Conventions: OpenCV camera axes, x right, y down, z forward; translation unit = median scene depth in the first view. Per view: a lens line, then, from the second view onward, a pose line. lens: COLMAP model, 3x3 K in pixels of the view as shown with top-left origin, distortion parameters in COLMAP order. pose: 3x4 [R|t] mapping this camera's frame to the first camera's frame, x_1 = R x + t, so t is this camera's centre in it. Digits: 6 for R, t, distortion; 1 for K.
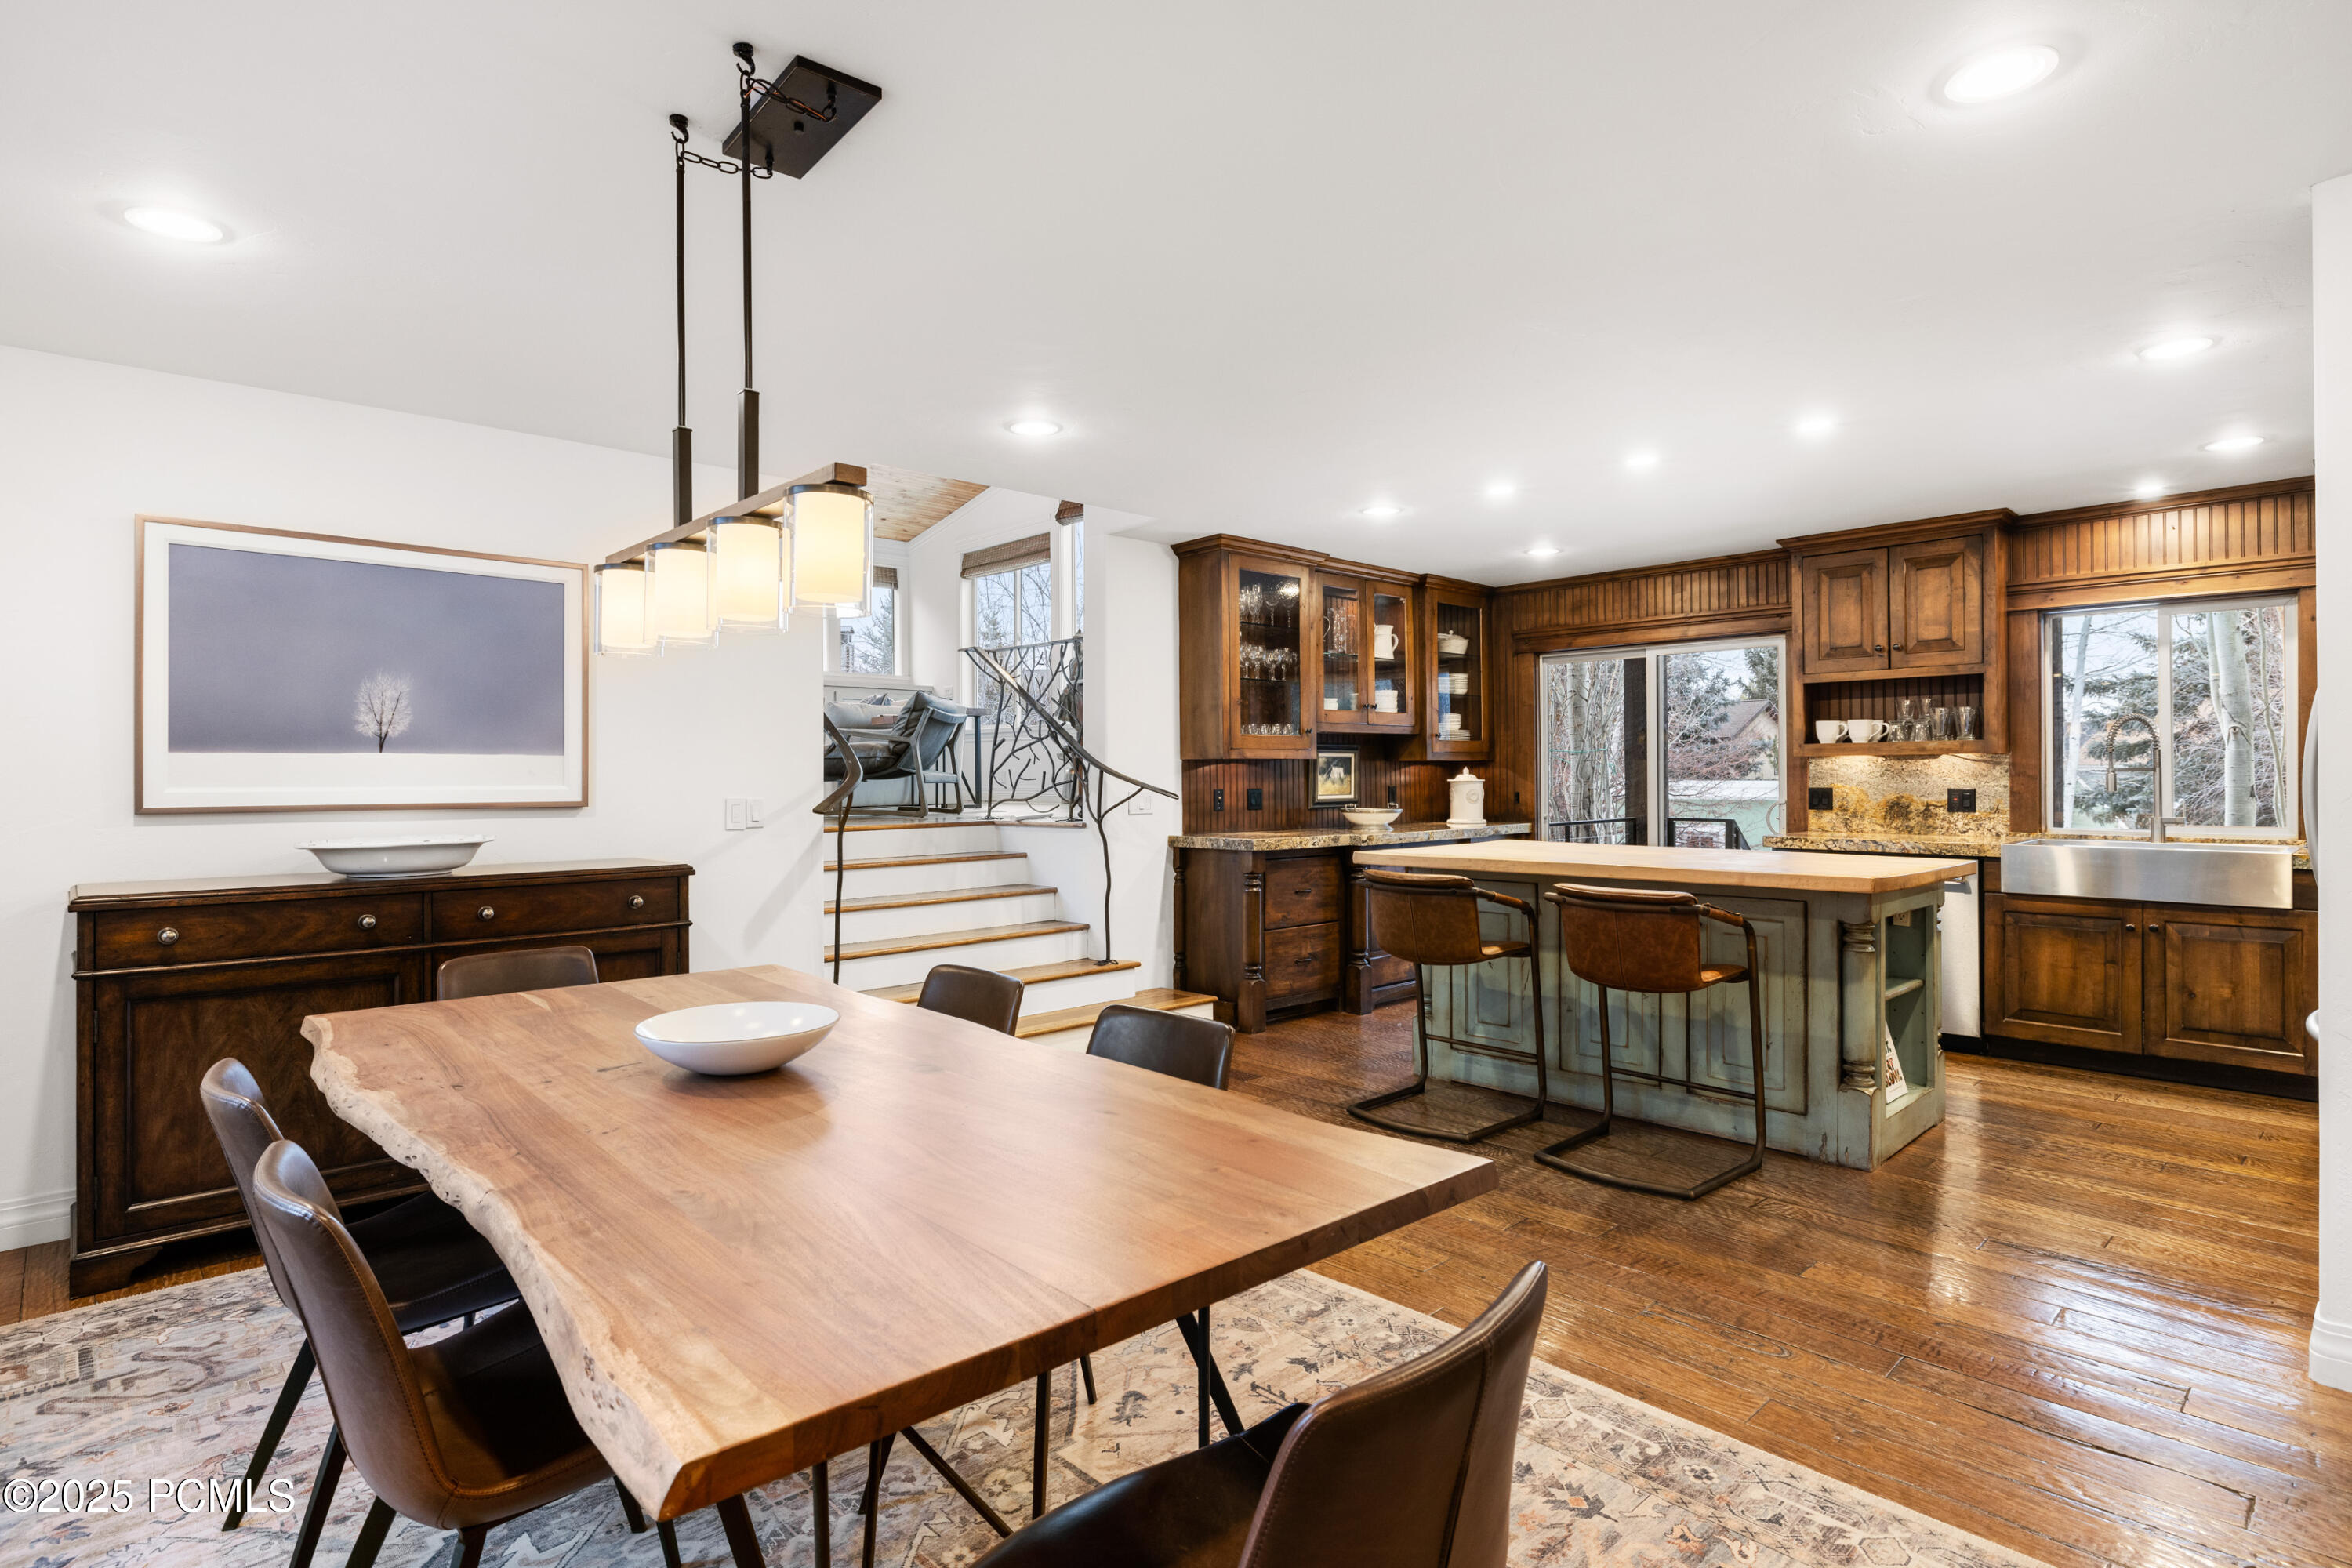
lens RADIAL K [[1194.9, 0, 1167.6], [0, 1194.9, 773.0], [0, 0, 1]] dist [-0.004392, 0.000091]
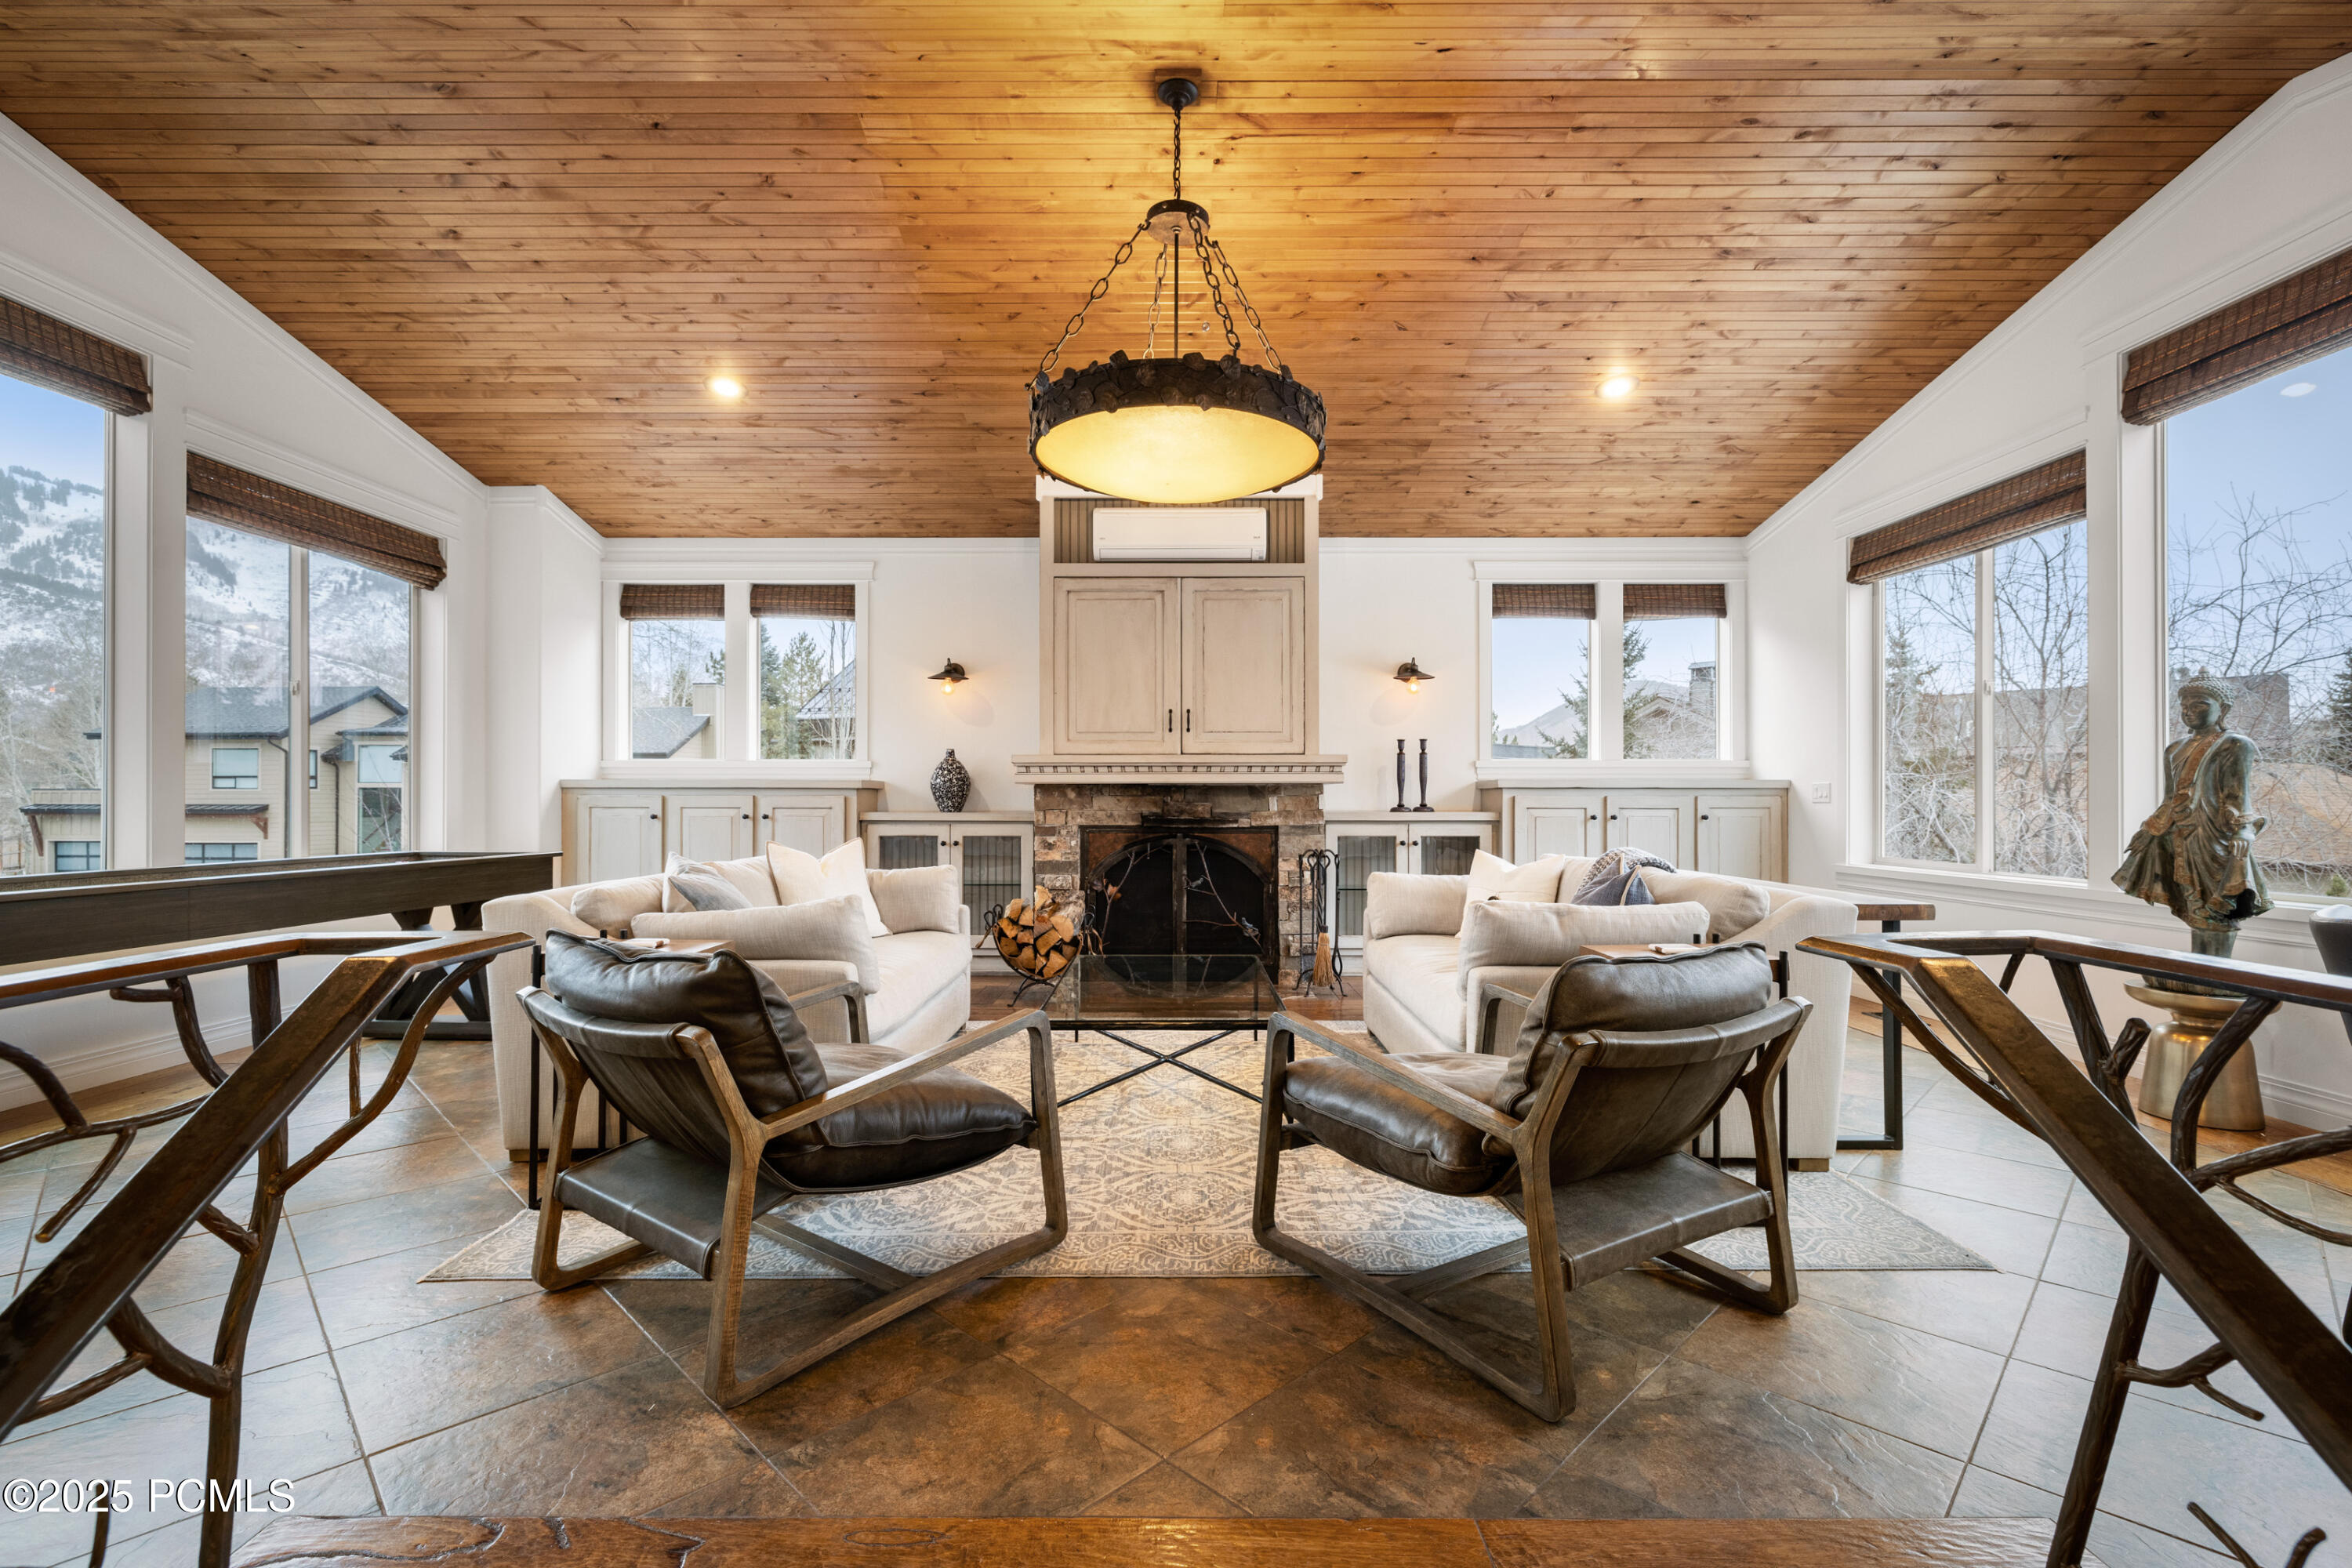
lens RADIAL K [[1031.2, 0, 1174.3], [0, 1031.2, 798.3], [0, 0, 1]] dist [-0.000127, -0.000457]
pose [[0.728357, 0.005318, -0.685178, -0.151851], [-0.003554, 0.999986, 0.003983, -0.136247], [0.685189, -0.000466, 0.728365, 0.910731]]
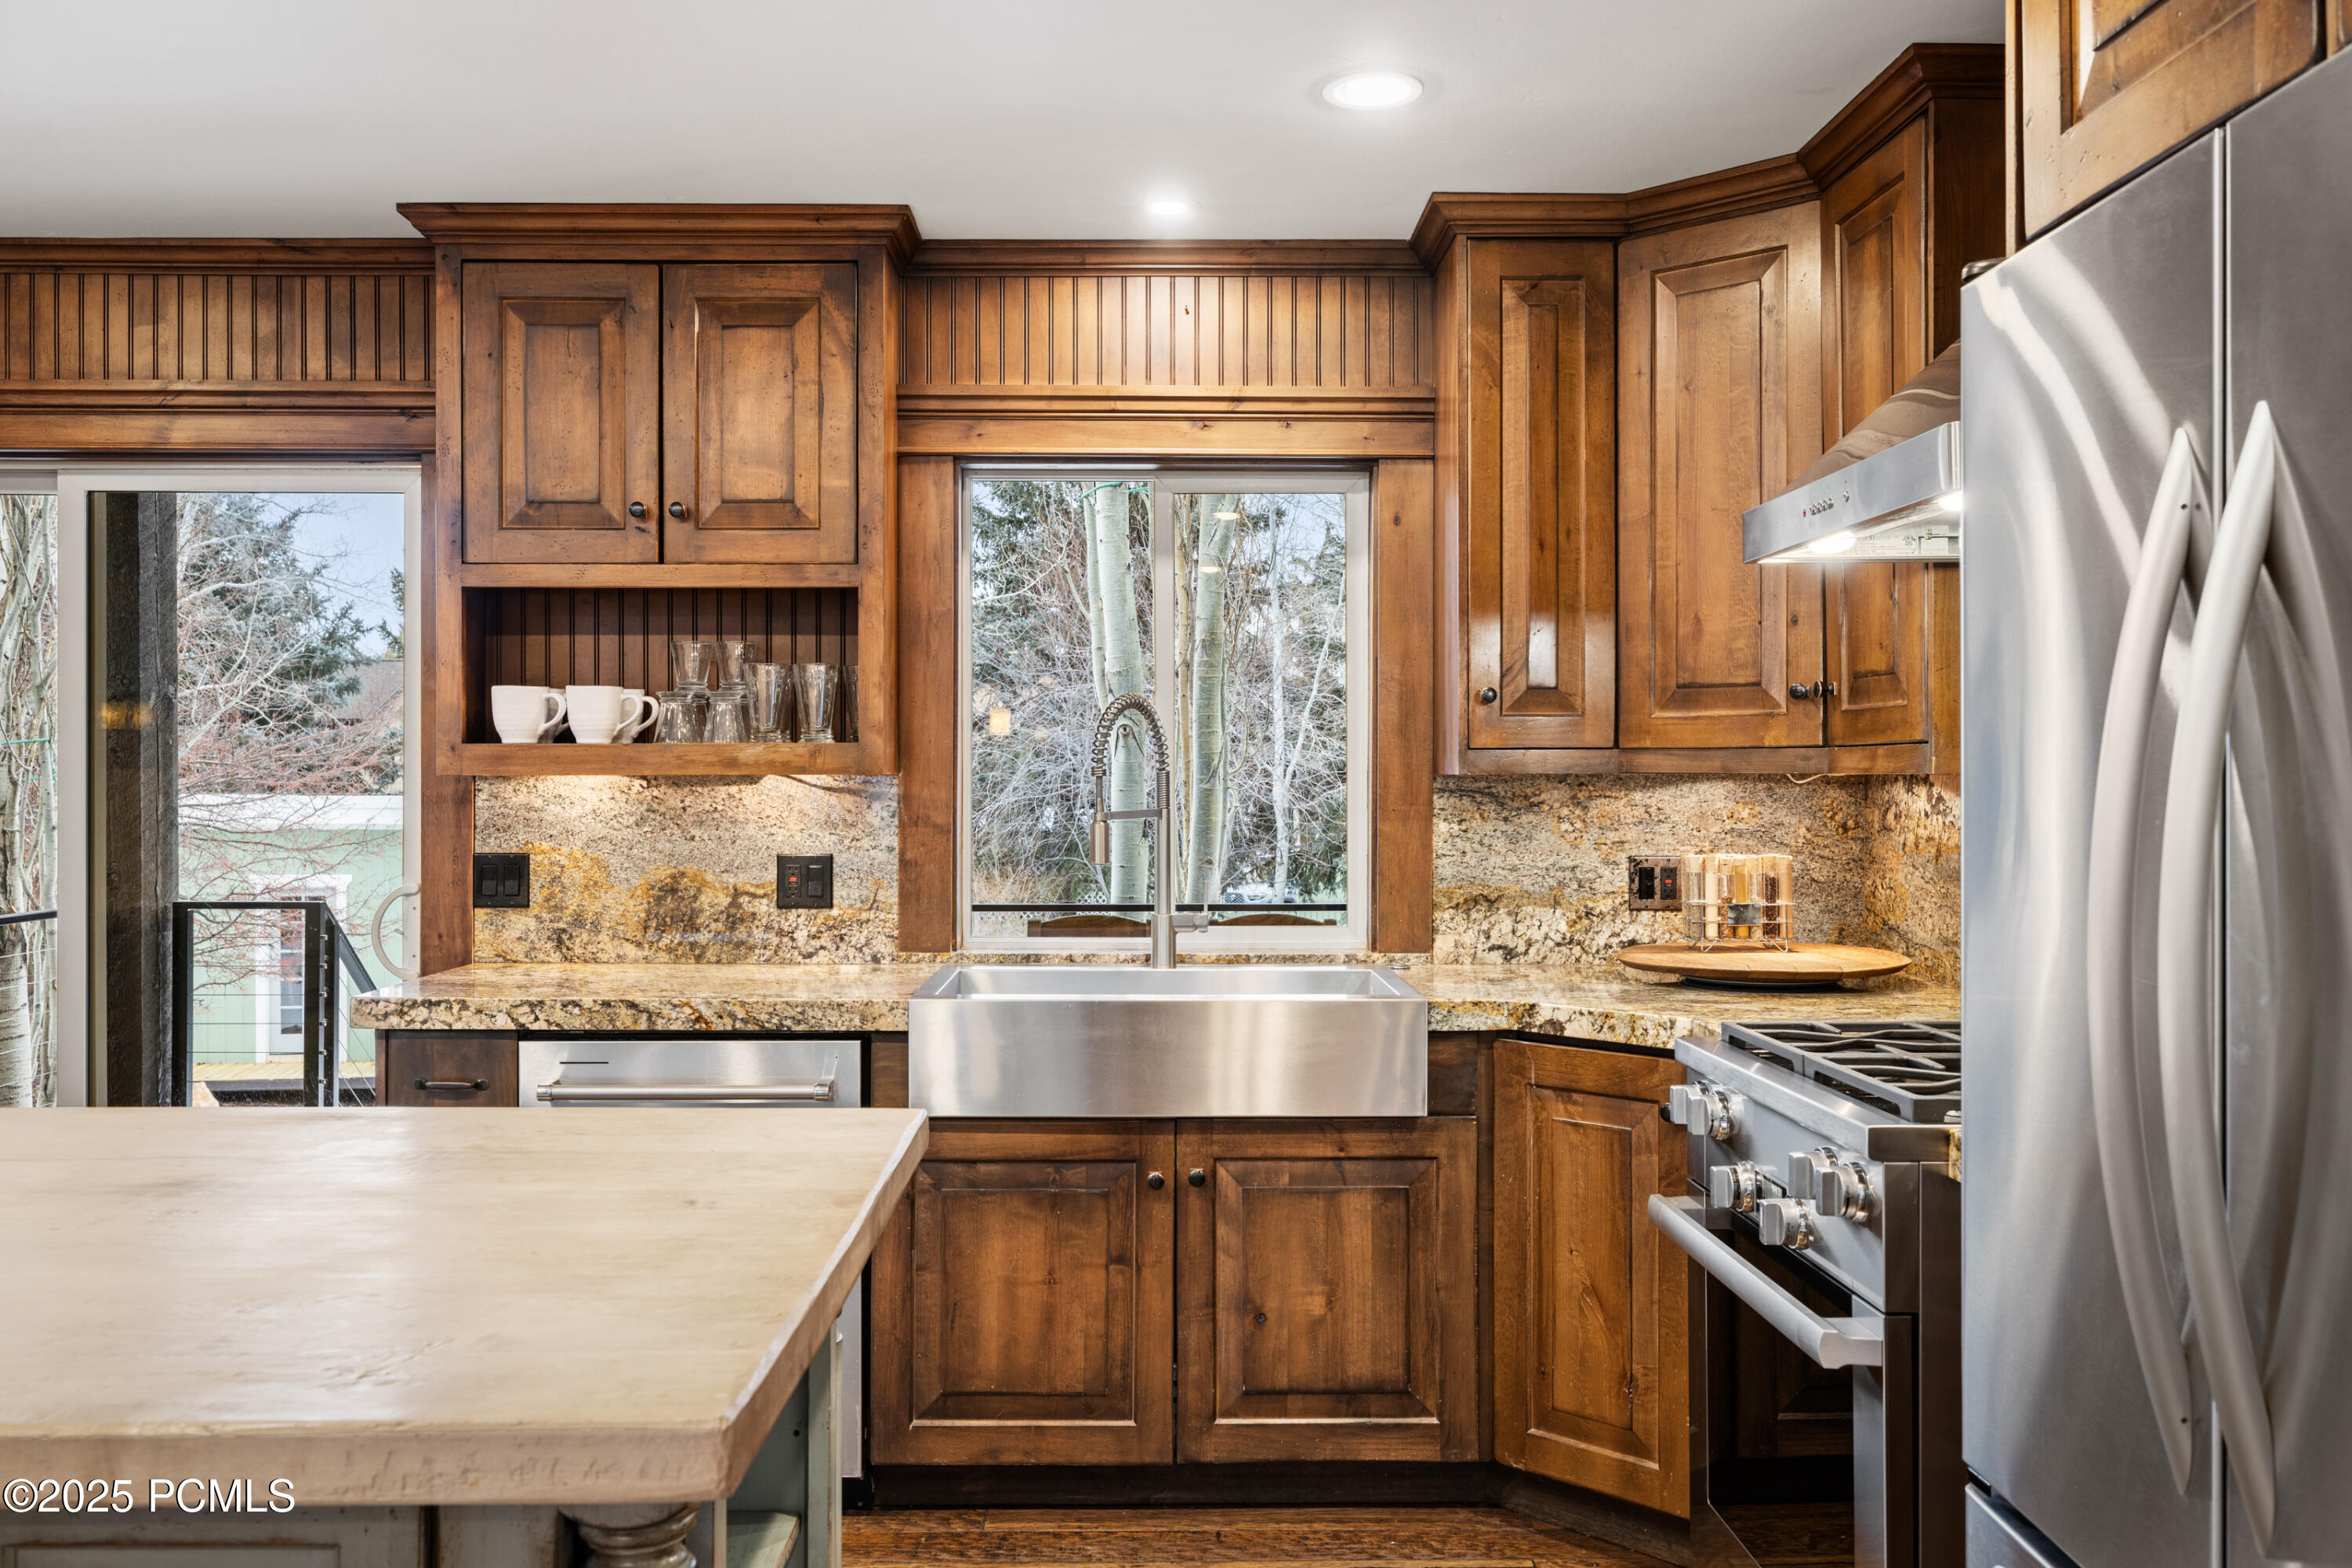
lens RADIAL K [[1930.0, 0, 1164.5], [0, 1930.0, 769.2], [0, 0, 1]] dist [0.001592, 0.004745]
pose [[0.675244, 0.007919, 0.737552, 0.230705], [-0.005517, 0.999969, -0.005685, -0.014031], [-0.737574, -0.000230, 0.675266, 0.419062]]
